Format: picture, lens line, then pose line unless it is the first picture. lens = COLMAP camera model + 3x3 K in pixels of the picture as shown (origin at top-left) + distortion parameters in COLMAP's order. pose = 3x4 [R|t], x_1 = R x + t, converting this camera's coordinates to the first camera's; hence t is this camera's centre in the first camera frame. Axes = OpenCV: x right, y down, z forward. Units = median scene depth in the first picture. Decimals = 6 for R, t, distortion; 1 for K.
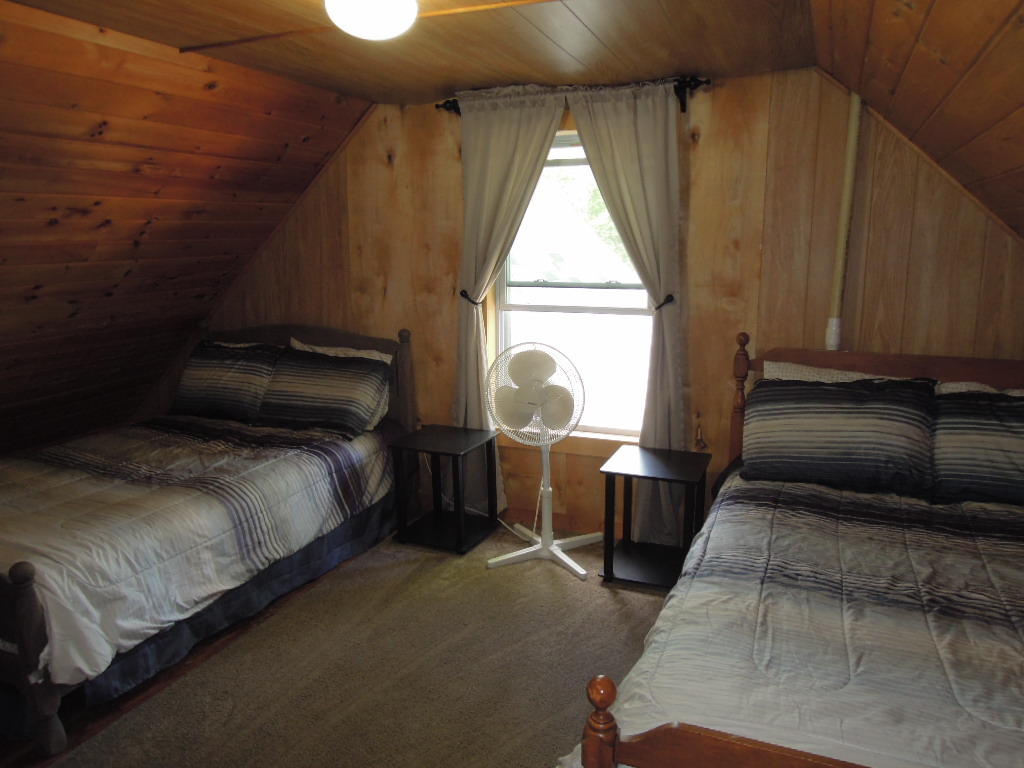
lens RADIAL K [[729.0, 0, 513.4], [0, 729.0, 383.1], [0, 0, 1]] dist [-0.019562, -0.004990]
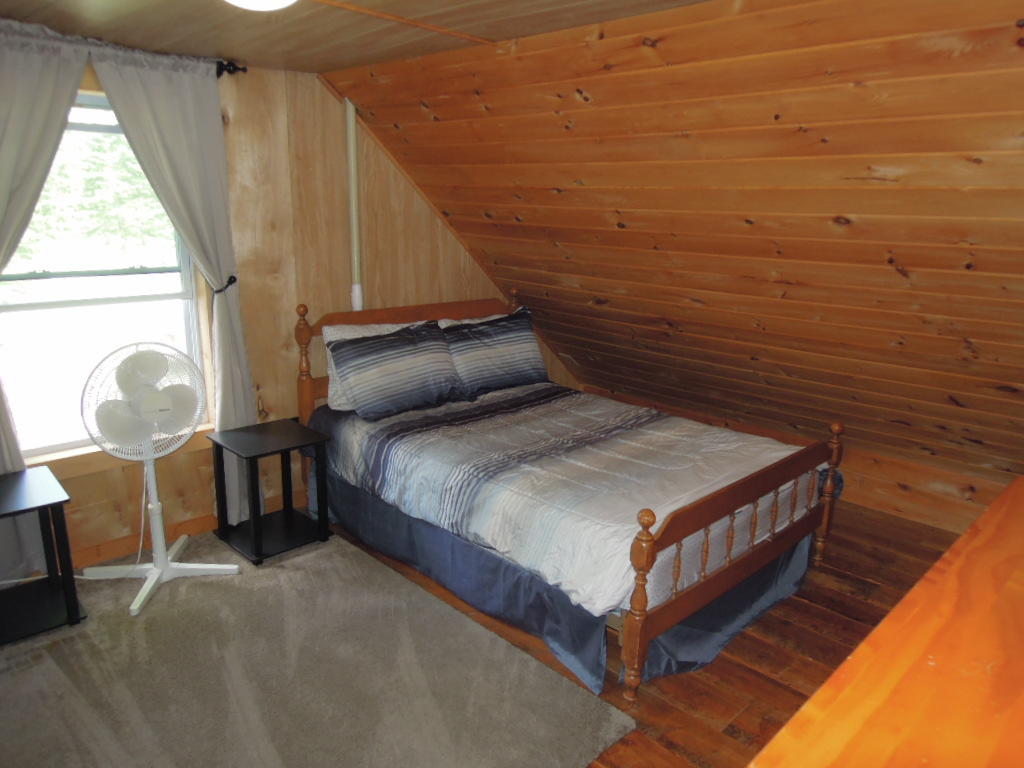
lens RADIAL K [[729.0, 0, 504.6], [0, 729.0, 377.6], [0, 0, 1]] dist [-0.019562, -0.004990]
pose [[0.398649, -0.185187, 0.898212, -0.583874], [0.160964, 0.978326, 0.130265, -0.053180], [-0.902867, 0.092650, 0.419818, 0.252832]]
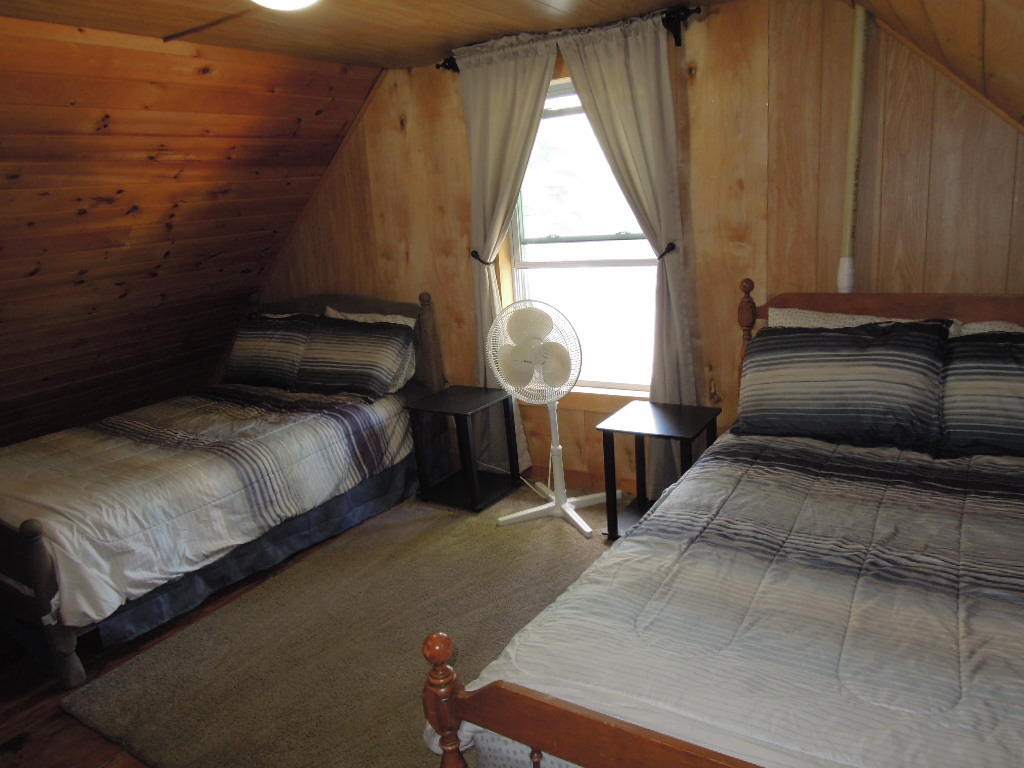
lens RADIAL K [[729.0, 0, 517.5], [0, 729.0, 382.0], [0, 0, 1]] dist [-0.019562, -0.004990]
pose [[0.984637, -0.030256, -0.171971, 0.179848], [0.039763, 0.997849, 0.052111, 0.002911], [0.170024, -0.058149, 0.983723, 0.018610]]
